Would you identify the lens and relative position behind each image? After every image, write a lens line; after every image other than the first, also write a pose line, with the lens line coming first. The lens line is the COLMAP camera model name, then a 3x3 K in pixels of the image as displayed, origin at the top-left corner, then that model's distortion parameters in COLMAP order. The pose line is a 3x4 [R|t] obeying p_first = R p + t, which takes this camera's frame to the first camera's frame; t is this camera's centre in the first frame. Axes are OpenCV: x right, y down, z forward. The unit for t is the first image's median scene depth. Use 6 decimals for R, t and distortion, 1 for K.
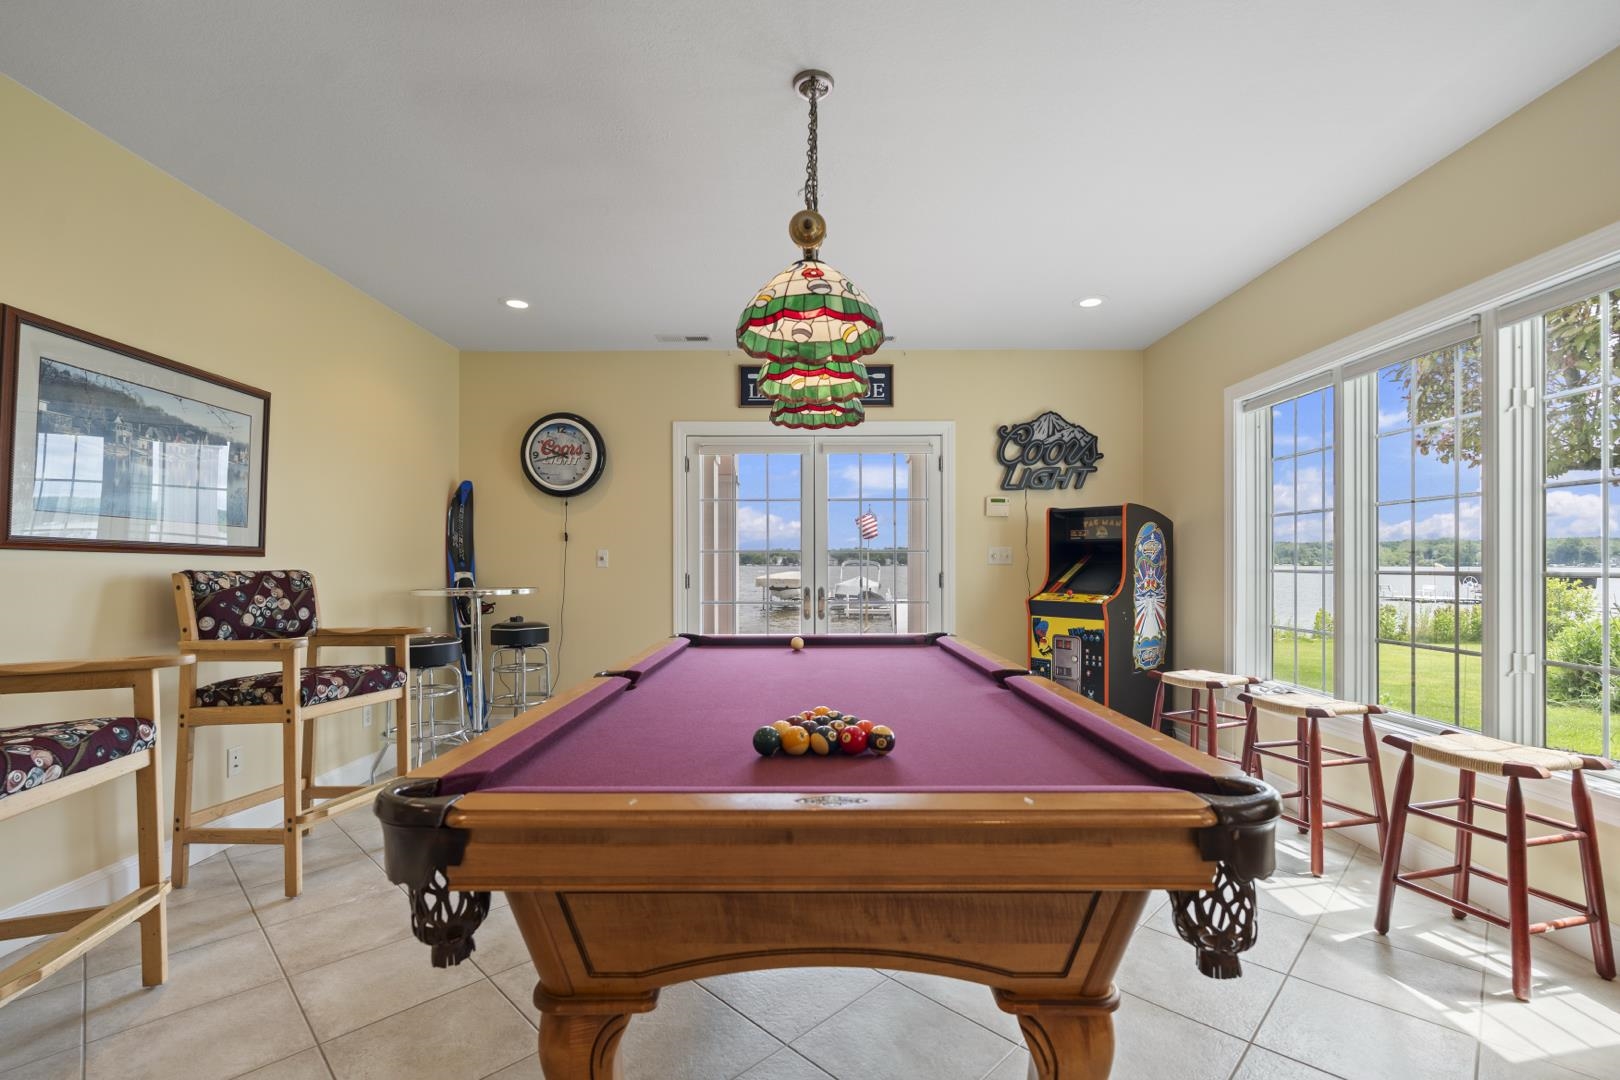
lens RADIAL K [[710.4, 0, 813.2], [0, 710.4, 563.0], [0, 0, 1]] dist [-0.005593, 0.000376]
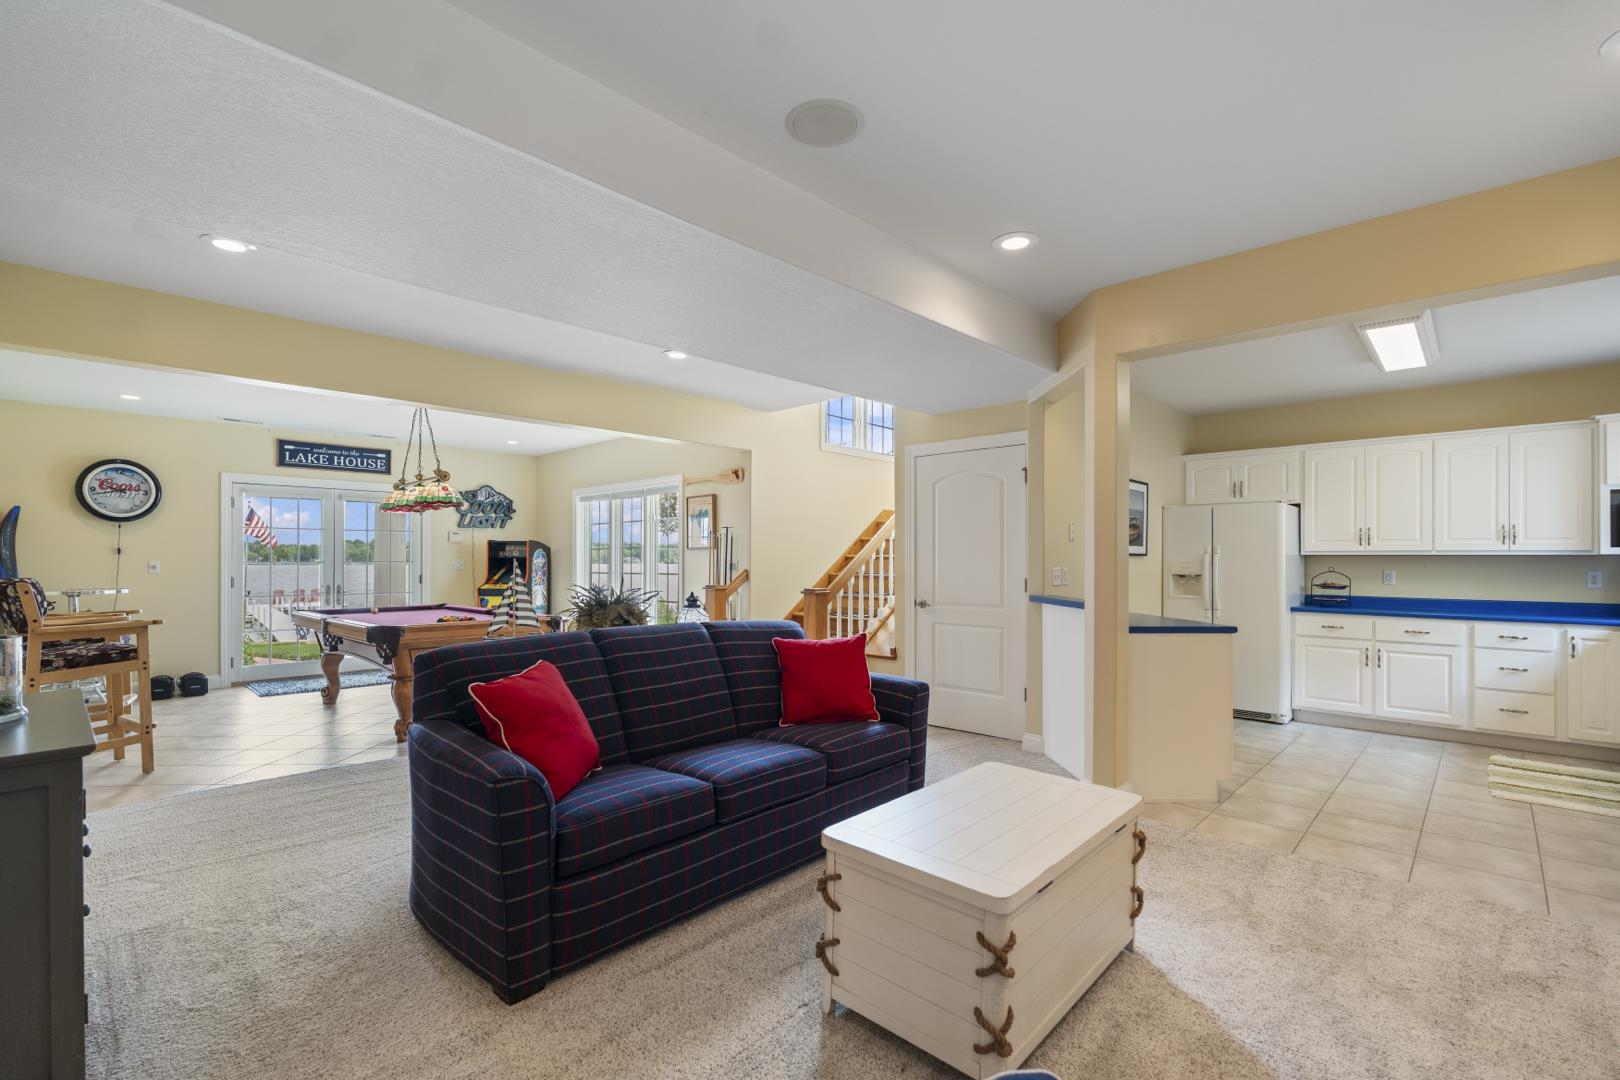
lens RADIAL K [[710.4, 0, 808.9], [0, 710.4, 551.9], [0, 0, 1]] dist [-0.005593, 0.000376]
pose [[0.692258, 0.010830, 0.721569, -0.415598], [-0.000678, 0.999897, -0.014357, -0.017516], [-0.721650, 0.009449, 0.692193, -0.873863]]
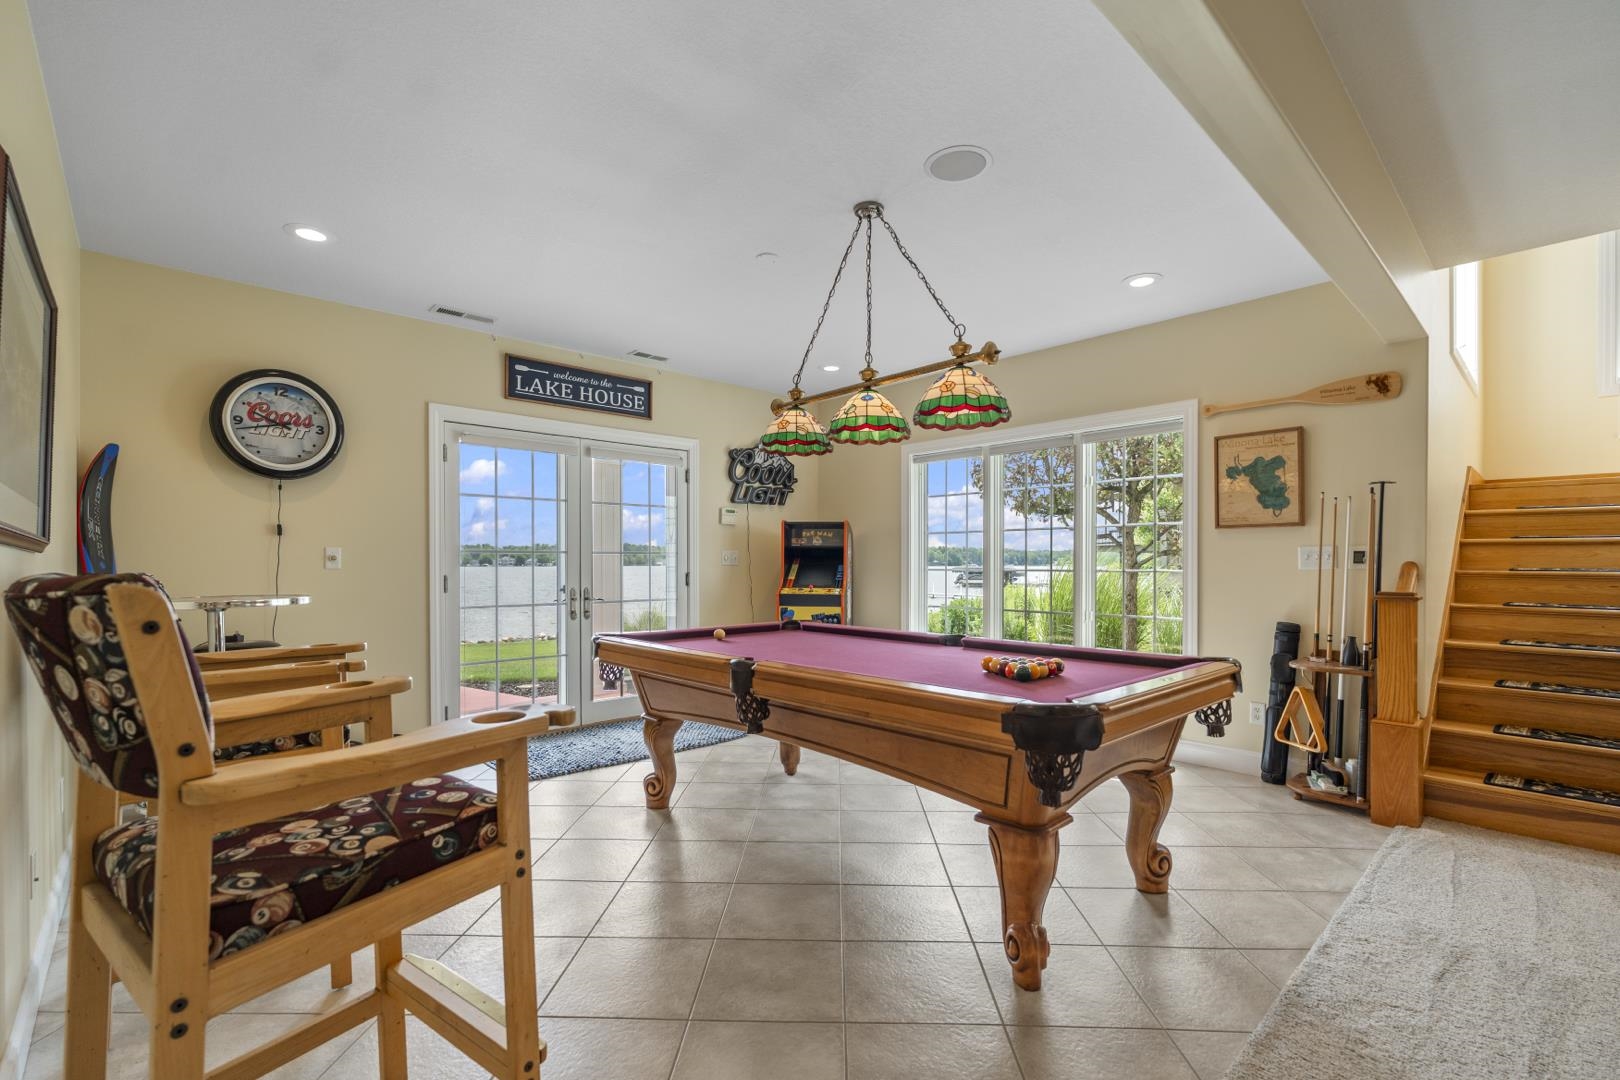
lens RADIAL K [[710.4, 0, 816.1], [0, 710.4, 565.2], [0, 0, 1]] dist [-0.005593, 0.000376]
pose [[0.736202, 0.000223, 0.676762, -0.447302], [-0.001330, 0.999998, 0.001118, 0.000179], [-0.676760, -0.001723, 0.736201, 0.031445]]
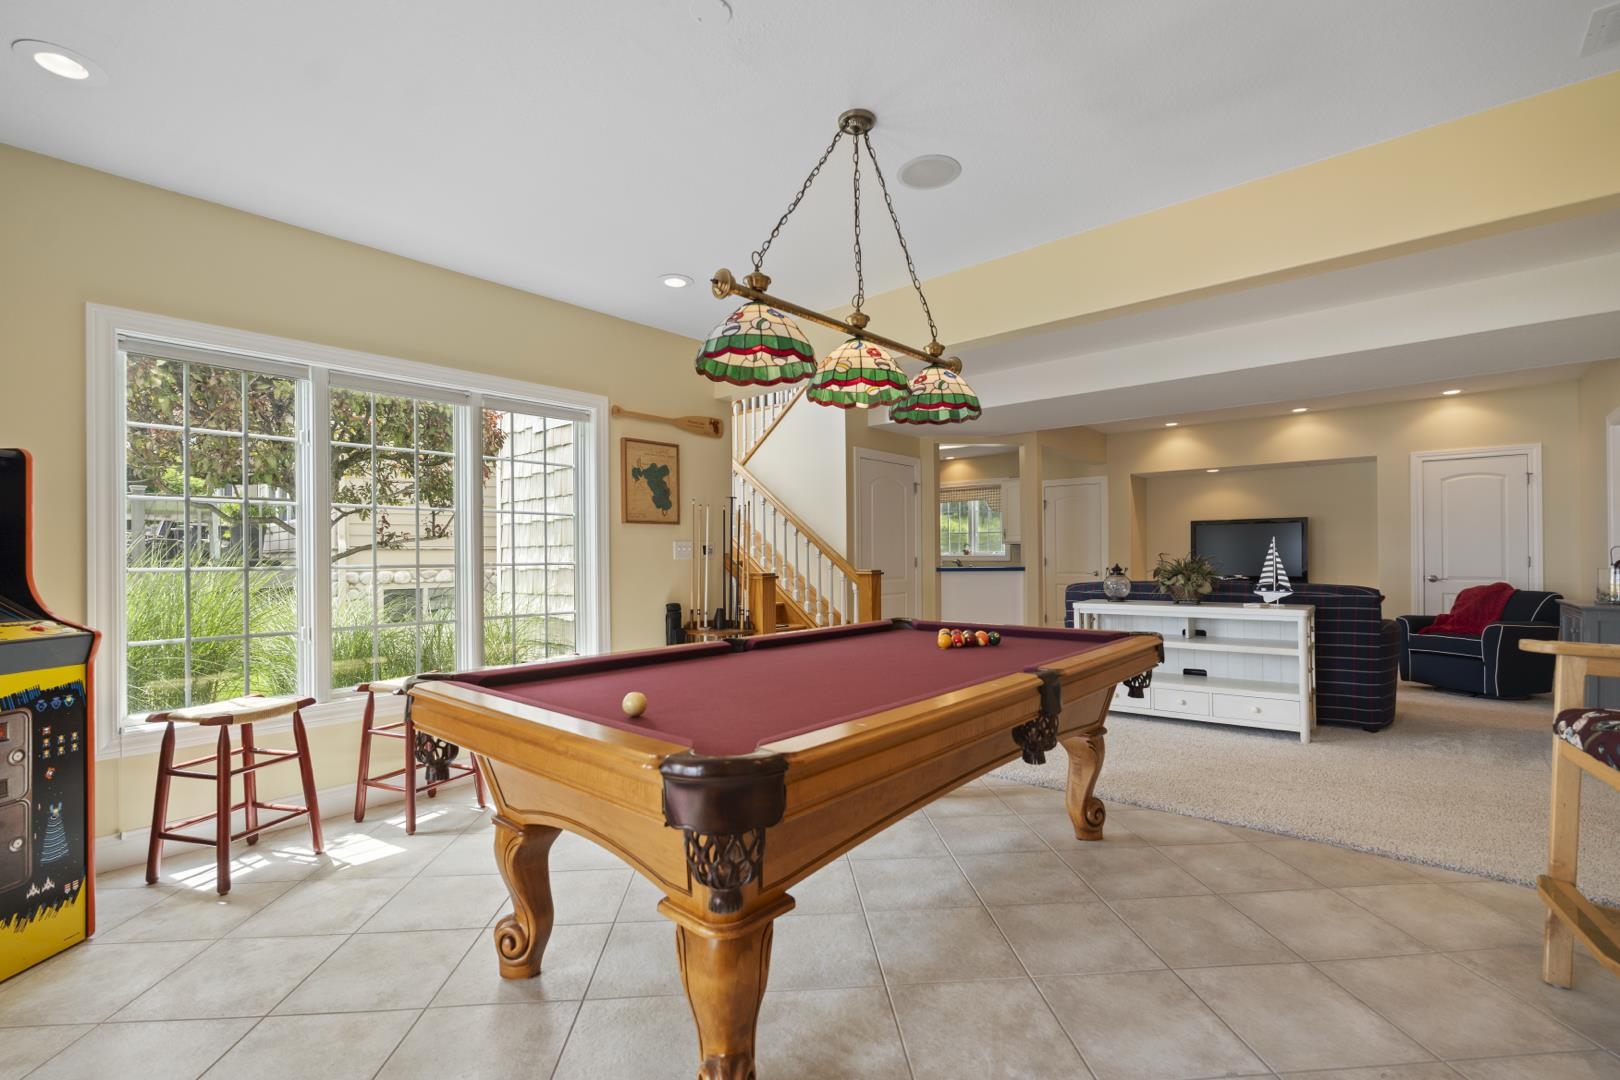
lens RADIAL K [[710.4, 0, 825.5], [0, 710.4, 535.4], [0, 0, 1]] dist [-0.005593, 0.000376]
pose [[-0.747099, 0.032855, 0.663901, -0.315515], [0.014814, 0.999353, -0.032786, 0.006079], [-0.664548, -0.014659, -0.747102, 0.837152]]
